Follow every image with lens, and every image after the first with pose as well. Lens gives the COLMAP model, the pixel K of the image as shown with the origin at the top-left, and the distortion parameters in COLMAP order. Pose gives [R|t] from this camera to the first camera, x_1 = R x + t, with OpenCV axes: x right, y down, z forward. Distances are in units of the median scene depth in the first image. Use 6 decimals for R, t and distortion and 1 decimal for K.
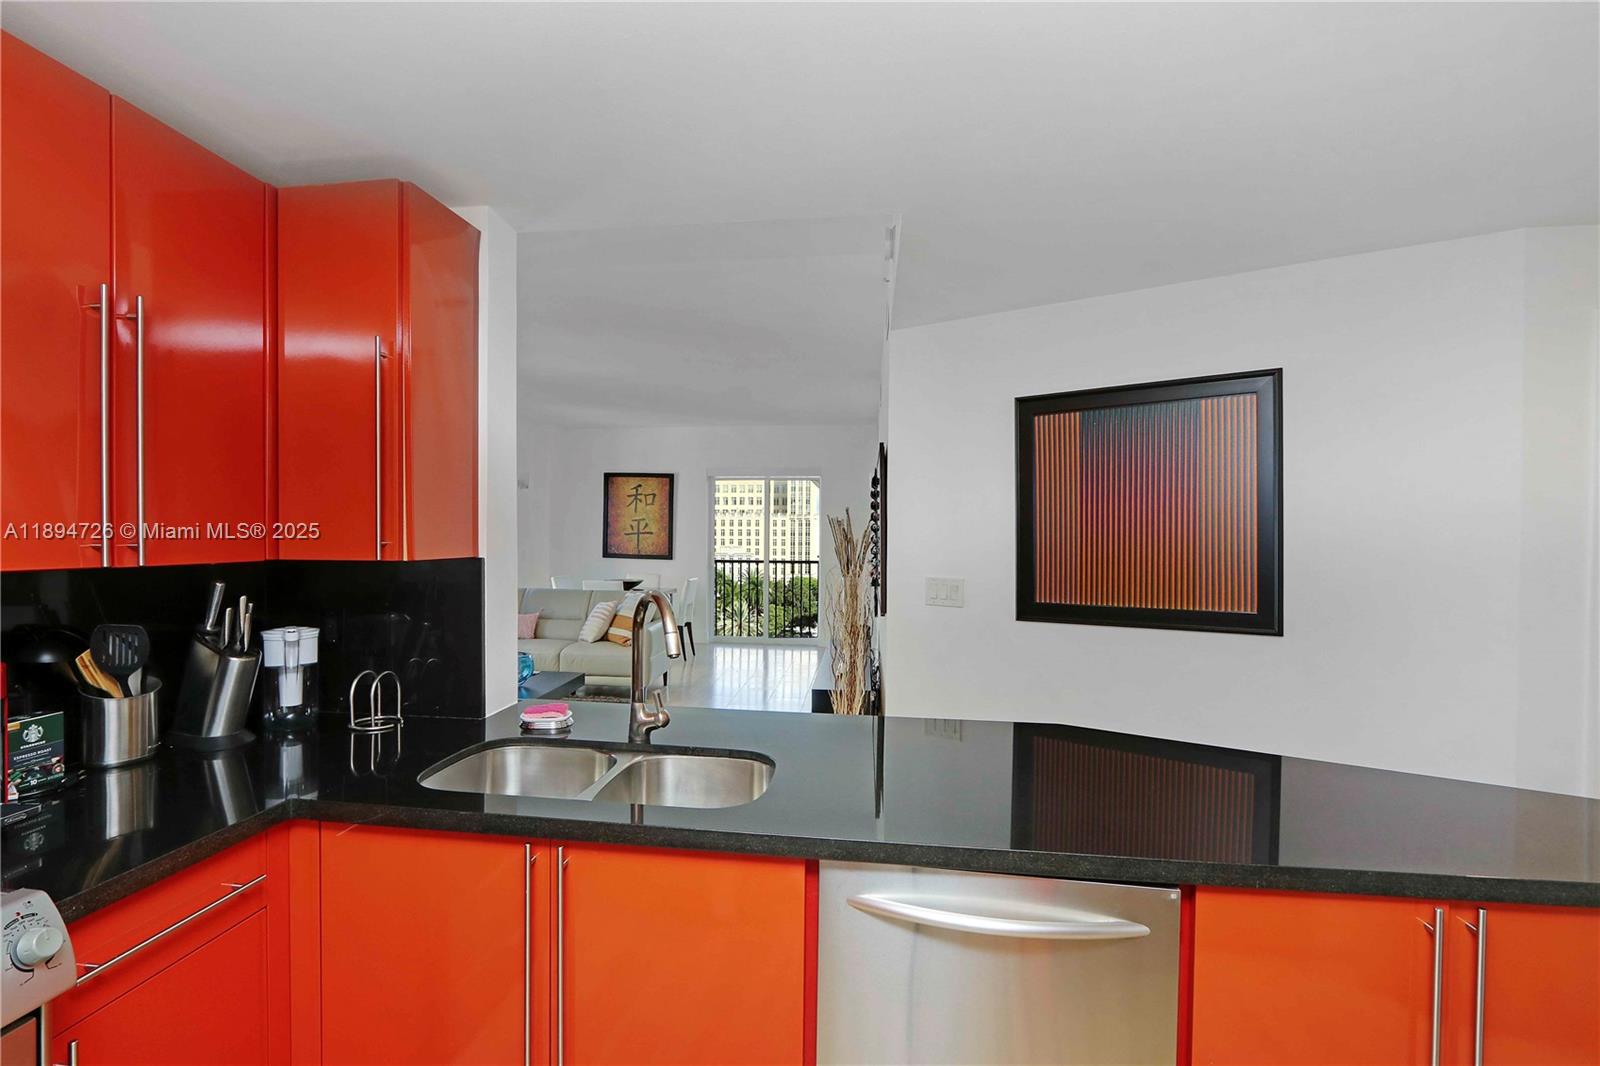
lens RADIAL K [[754.4, 0, 748.1], [0, 754.4, 536.9], [0, 0, 1]] dist [-0.022906, 0.003104]
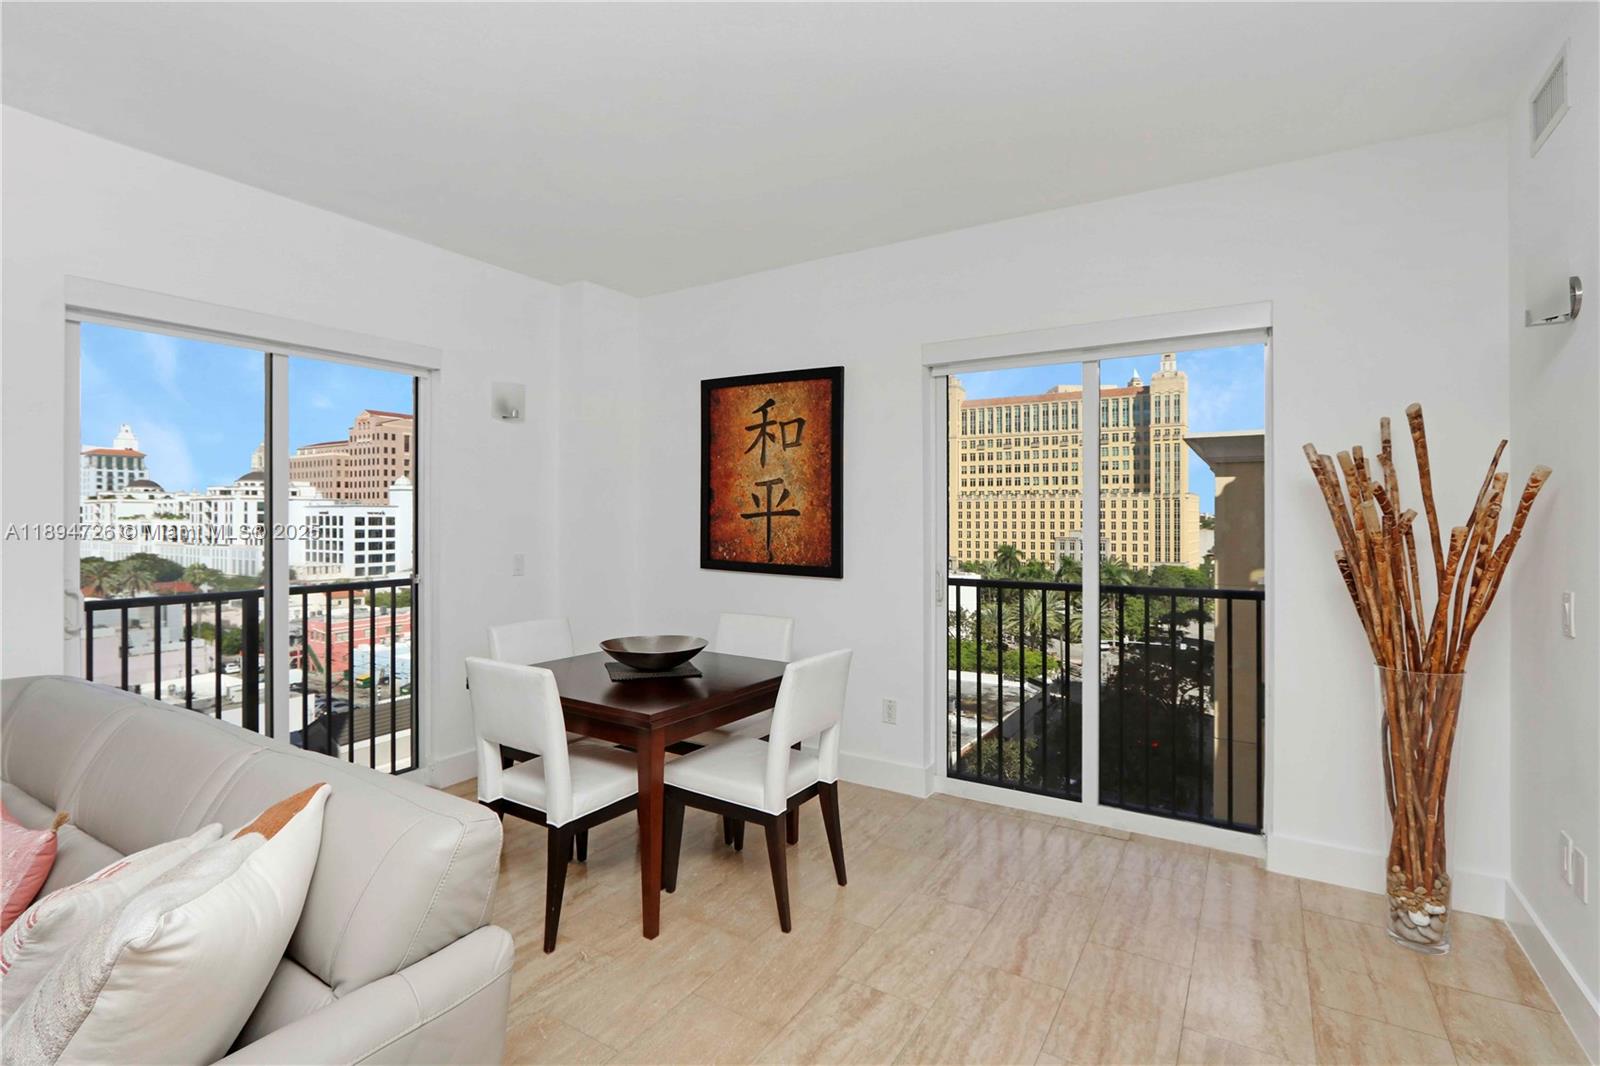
lens RADIAL K [[754.4, 0, 758.8], [0, 754.4, 516.1], [0, 0, 1]] dist [-0.022906, 0.003104]
pose [[0.909151, -0.006755, -0.416412, 0.029111], [0.004413, 0.999969, -0.006586, -0.000555], [0.416443, 0.004150, 0.909152, 0.605873]]
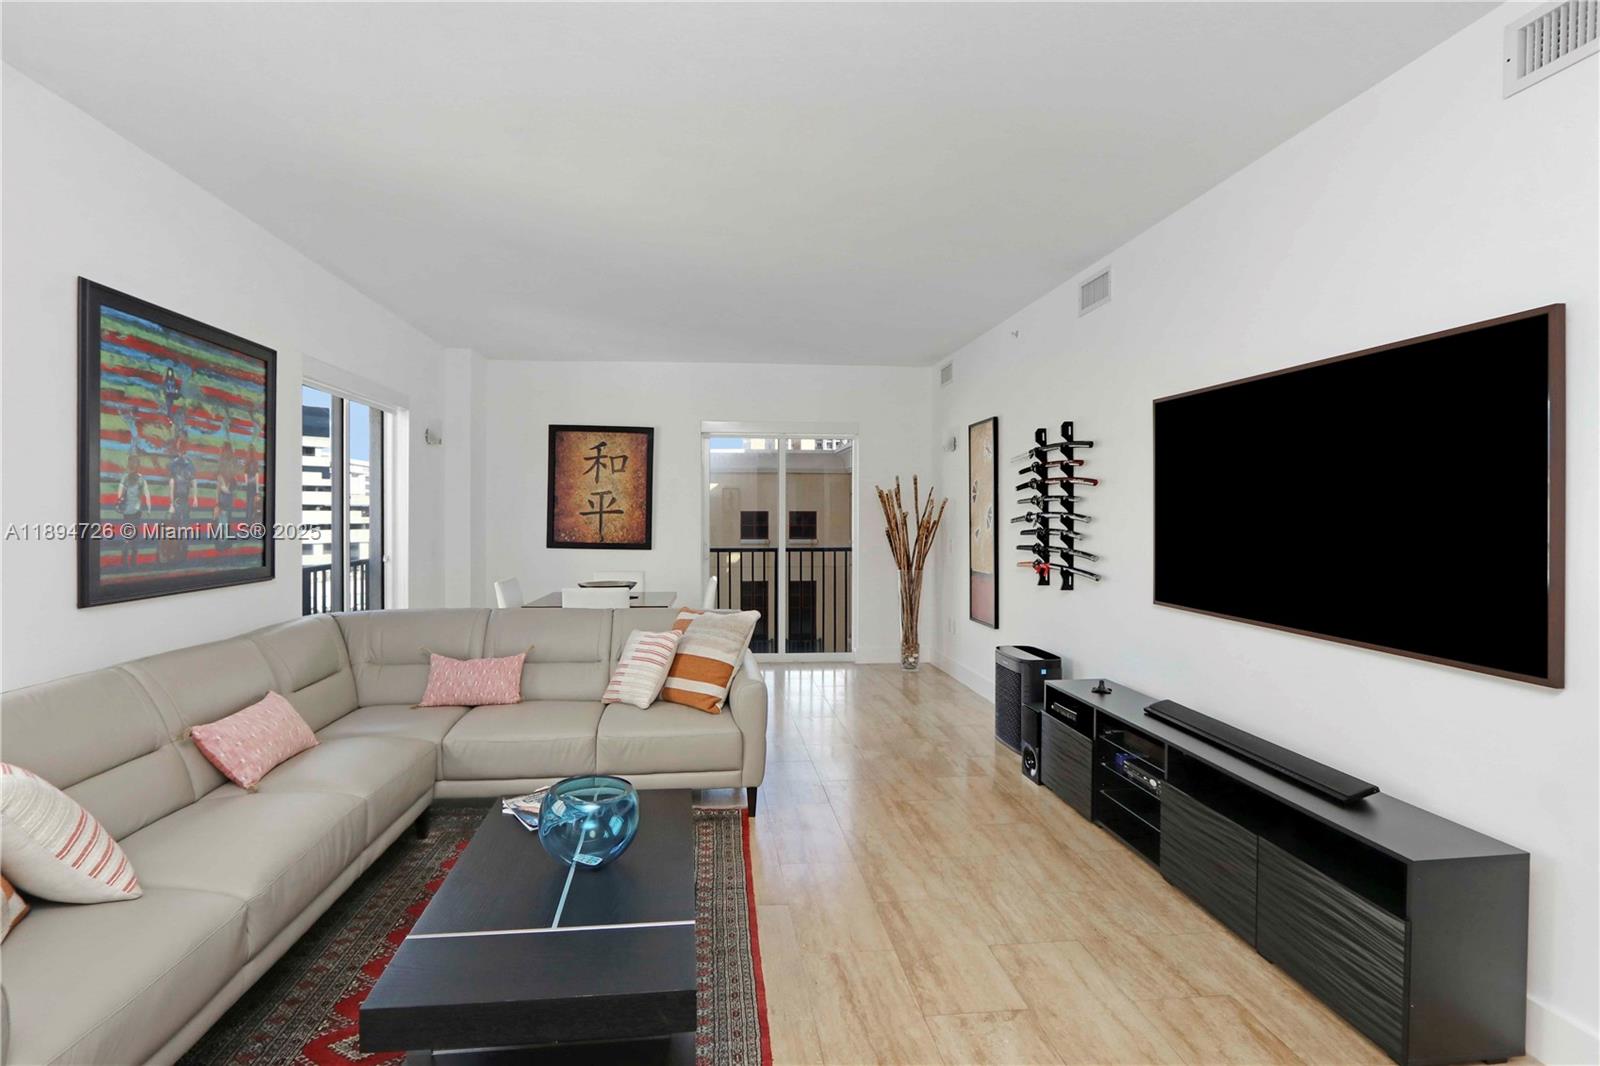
lens RADIAL K [[754.4, 0, 738.2], [0, 754.4, 527.1], [0, 0, 1]] dist [-0.022906, 0.003104]
pose [[0.979129, -0.009850, 0.202999, -0.163588], [0.006789, 0.999853, 0.015771, -0.001076], [-0.203125, -0.014064, 0.979052, 0.287613]]
